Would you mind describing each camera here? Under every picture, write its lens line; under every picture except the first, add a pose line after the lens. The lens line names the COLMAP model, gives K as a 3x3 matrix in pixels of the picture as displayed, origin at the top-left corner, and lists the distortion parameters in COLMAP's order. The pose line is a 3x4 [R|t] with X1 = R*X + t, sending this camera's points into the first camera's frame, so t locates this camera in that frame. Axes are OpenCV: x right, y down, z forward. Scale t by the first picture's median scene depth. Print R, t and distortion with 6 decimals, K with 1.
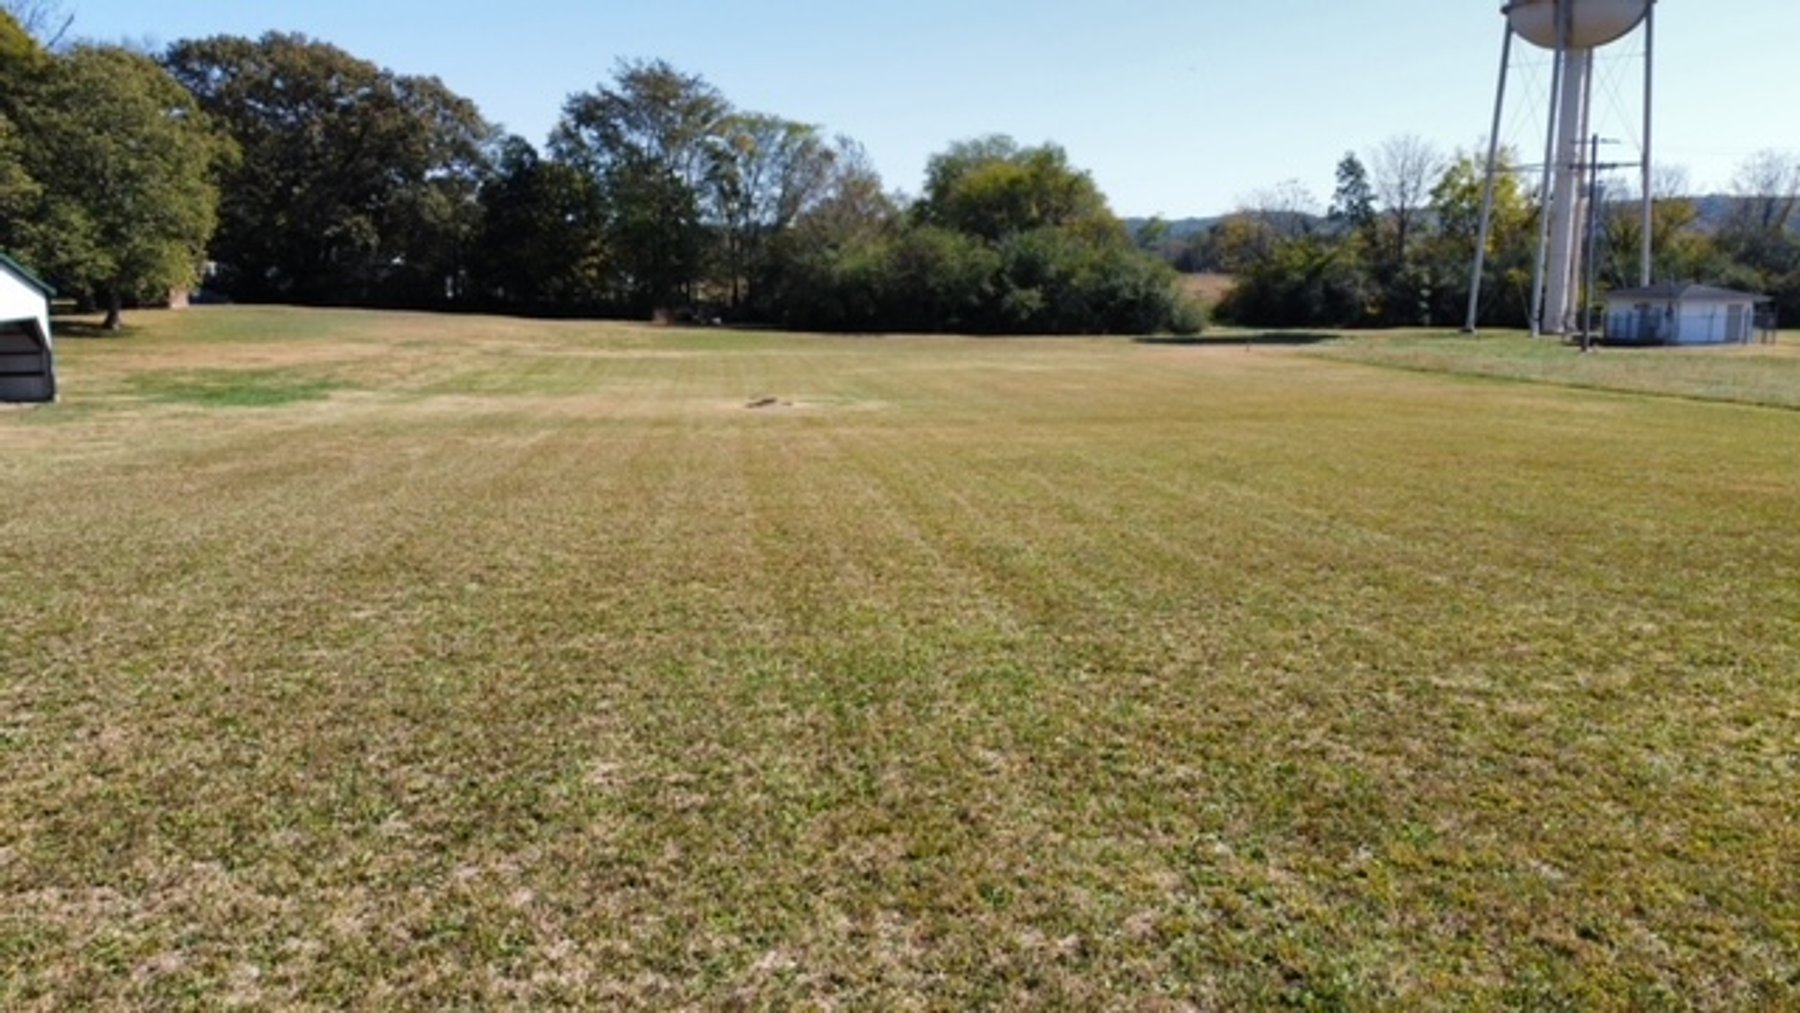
lens RADIAL K [[1353.4, 0, 907.1], [0, 1353.4, 503.6], [0, 0, 1]] dist [0.010939, -0.018898]
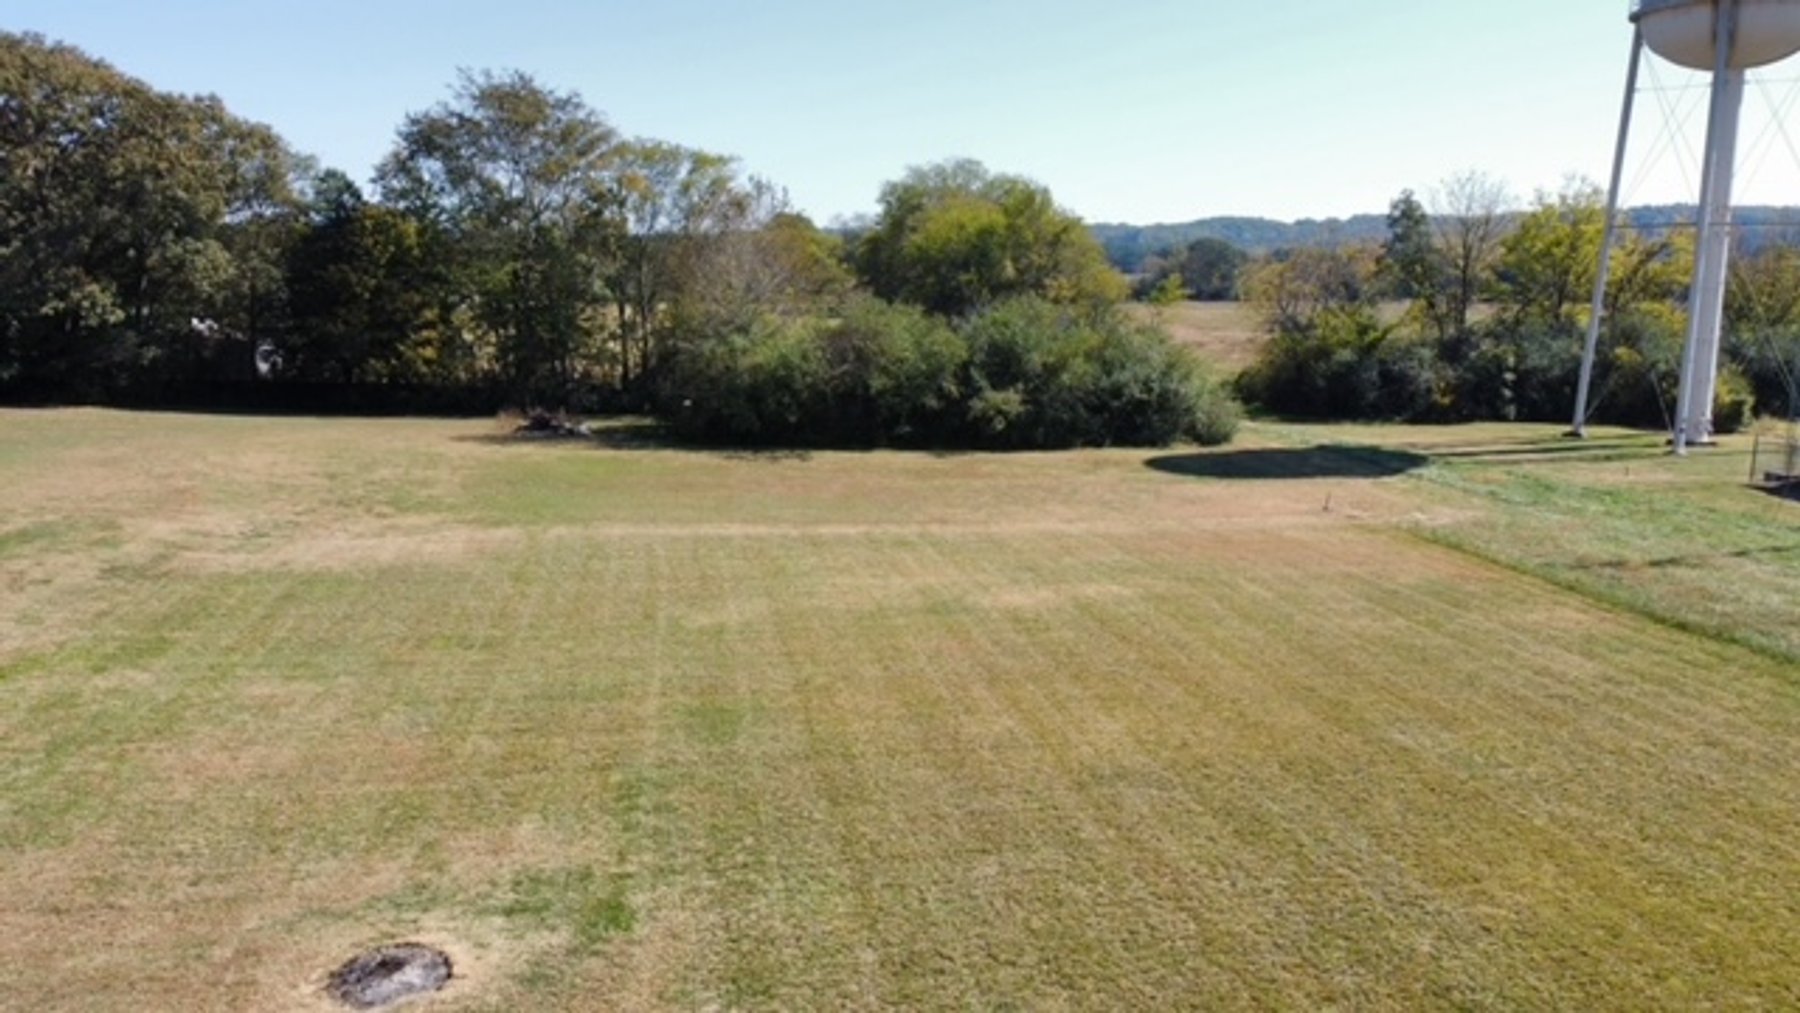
lens RADIAL K [[1353.4, 0, 907.3], [0, 1353.4, 503.0], [0, 0, 1]] dist [0.010939, -0.018898]
pose [[0.999705, 0.000705, 0.024291, 0.016975], [-0.000679, 0.999999, -0.001094, -0.087817], [-0.024291, 0.001077, 0.999704, 0.242690]]
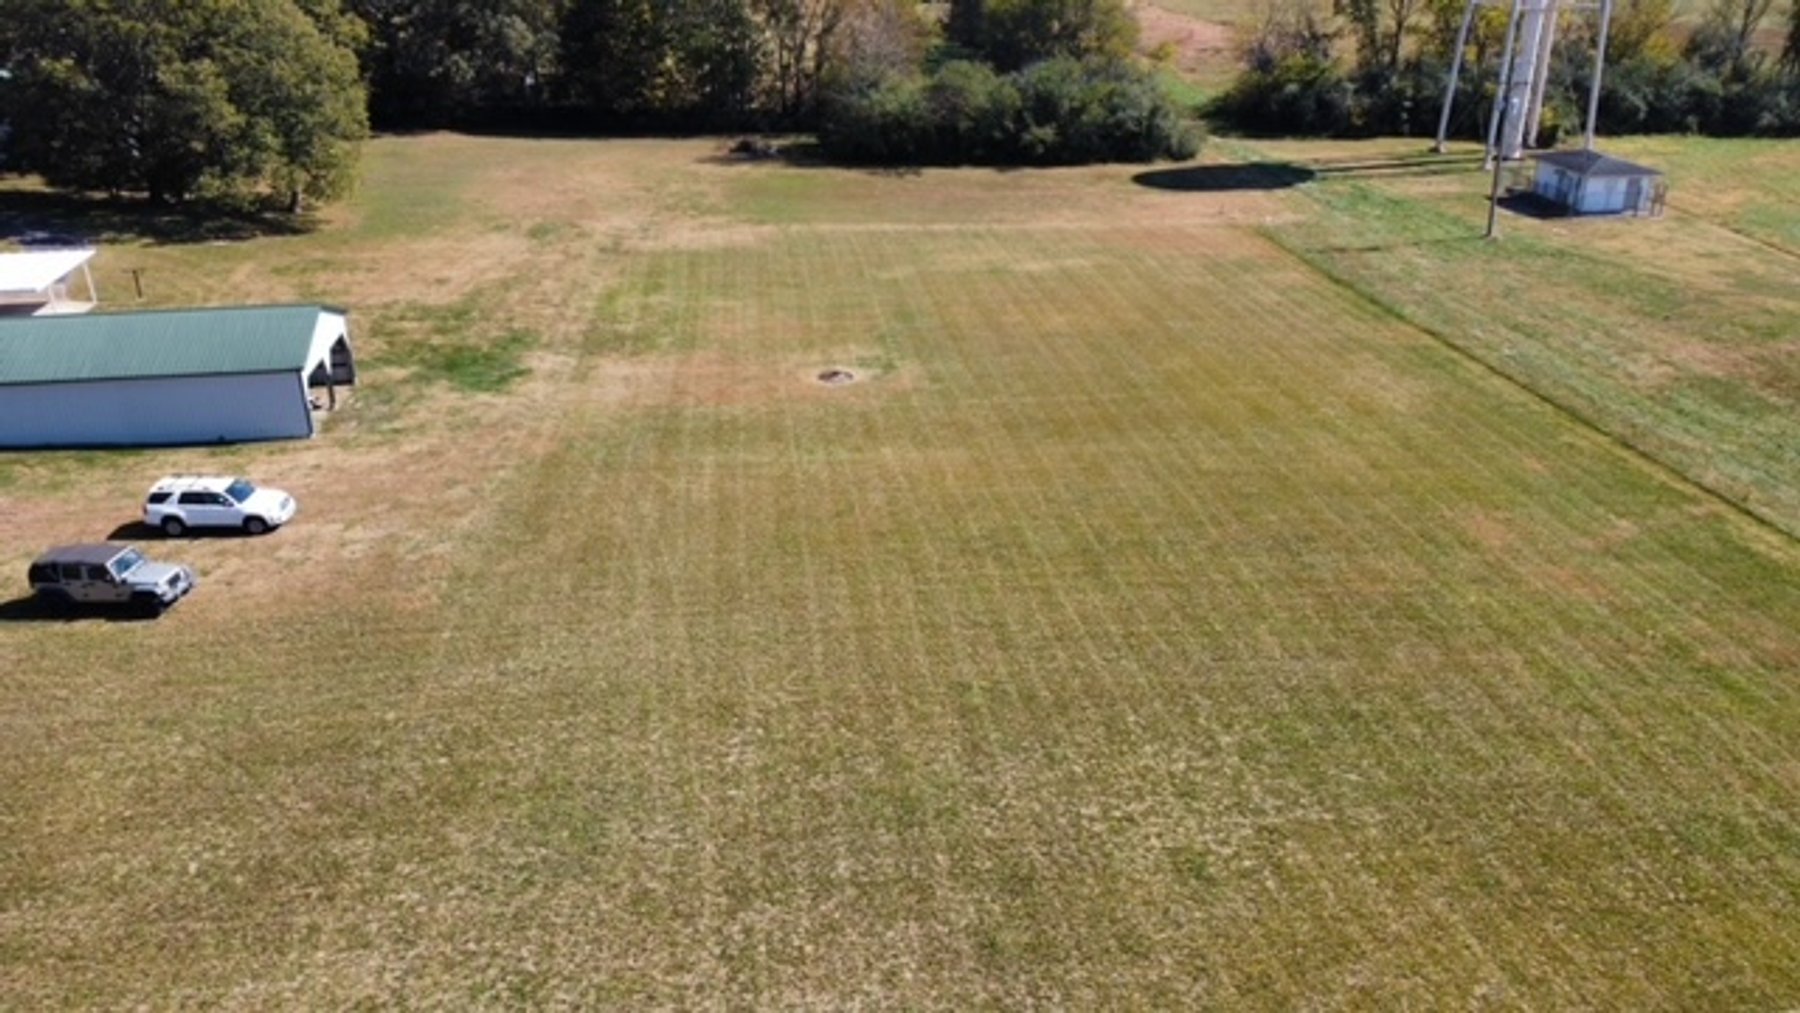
lens RADIAL K [[1353.4, 0, 910.8], [0, 1353.4, 504.9], [0, 0, 1]] dist [0.010939, -0.018898]
pose [[0.999738, 0.007822, -0.021516, 0.003855], [-0.002189, 0.968169, 0.250288, -0.123988], [0.022789, -0.250175, 0.967932, -0.175662]]
